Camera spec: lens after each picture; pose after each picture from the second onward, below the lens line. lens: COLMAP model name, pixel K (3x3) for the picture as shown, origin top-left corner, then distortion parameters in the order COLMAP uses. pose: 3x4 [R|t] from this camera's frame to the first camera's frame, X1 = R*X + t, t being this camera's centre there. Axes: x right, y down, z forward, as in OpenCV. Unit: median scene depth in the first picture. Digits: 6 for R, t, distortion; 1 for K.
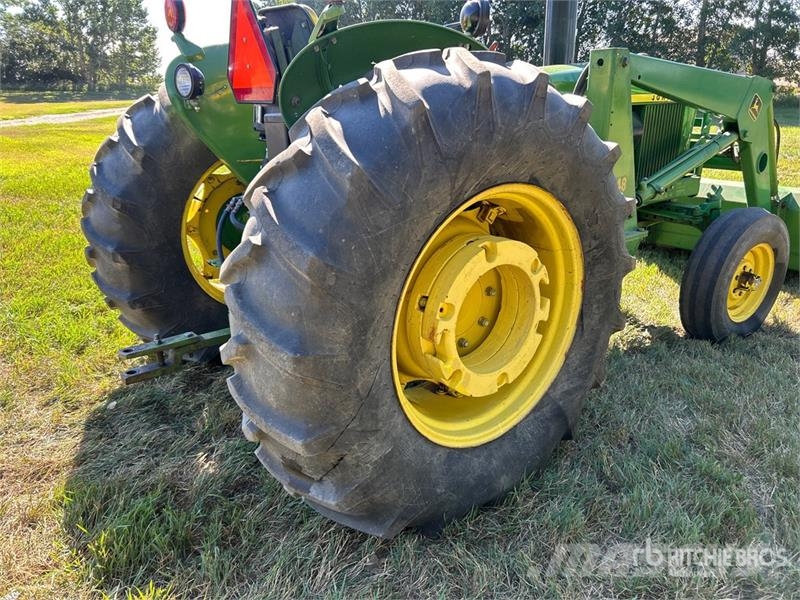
lens RADIAL K [[602.9, 0, 401.1], [0, 602.9, 292.4], [0, 0, 1]] dist [0.005697, -0.005154]
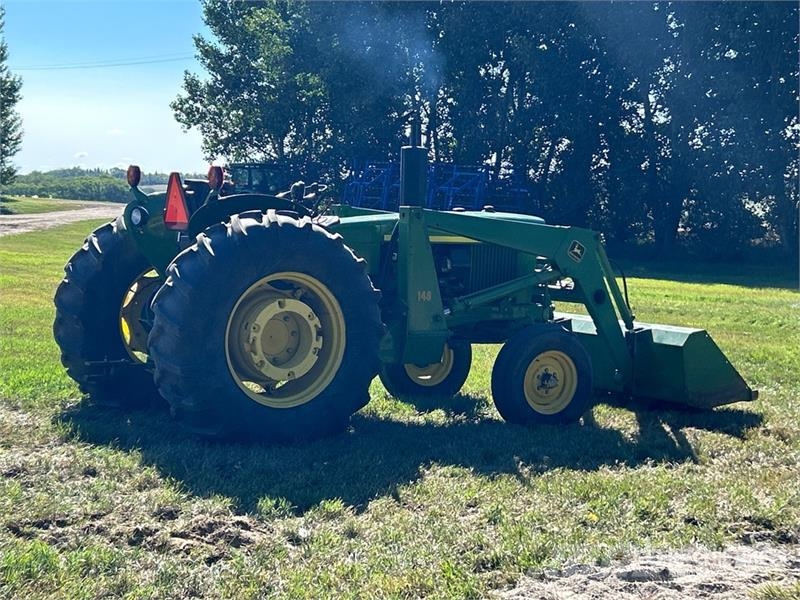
lens RADIAL K [[1199.3, 0, 400.0], [0, 1199.3, 300.0], [0, 0, 1]] dist [0.044357, -0.042200]
pose [[0.997540, 0.044812, -0.053906, 0.696506], [-0.057051, 0.965821, -0.252852, 0.843187], [0.040733, 0.255306, 0.966002, -2.658437]]
